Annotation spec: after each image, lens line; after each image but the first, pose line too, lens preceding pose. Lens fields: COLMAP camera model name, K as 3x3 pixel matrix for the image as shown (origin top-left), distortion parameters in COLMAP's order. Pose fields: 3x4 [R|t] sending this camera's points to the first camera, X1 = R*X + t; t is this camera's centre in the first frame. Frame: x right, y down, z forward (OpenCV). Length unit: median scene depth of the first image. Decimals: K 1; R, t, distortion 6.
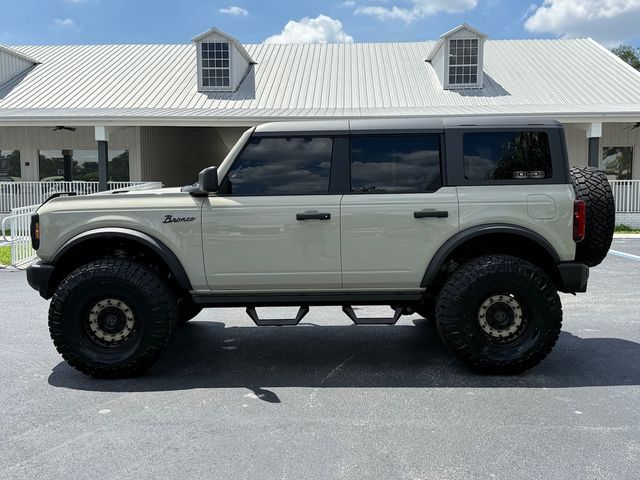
lens RADIAL K [[605.6, 0, 320.3], [0, 605.6, 243.2], [0, 0, 1]] dist [0.035925, 0.000000]
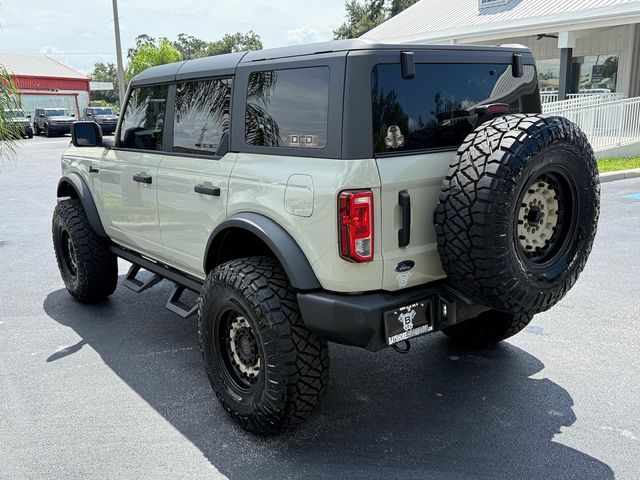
lens RADIAL K [[605.6, 0, 317.9], [0, 605.6, 242.2], [0, 0, 1]] dist [0.035925, 0.000000]
pose [[0.622679, 0.166082, -0.764649, 0.806946], [-0.048115, 0.983493, 0.174434, -0.115201], [0.780997, -0.071825, 0.620391, 0.606393]]
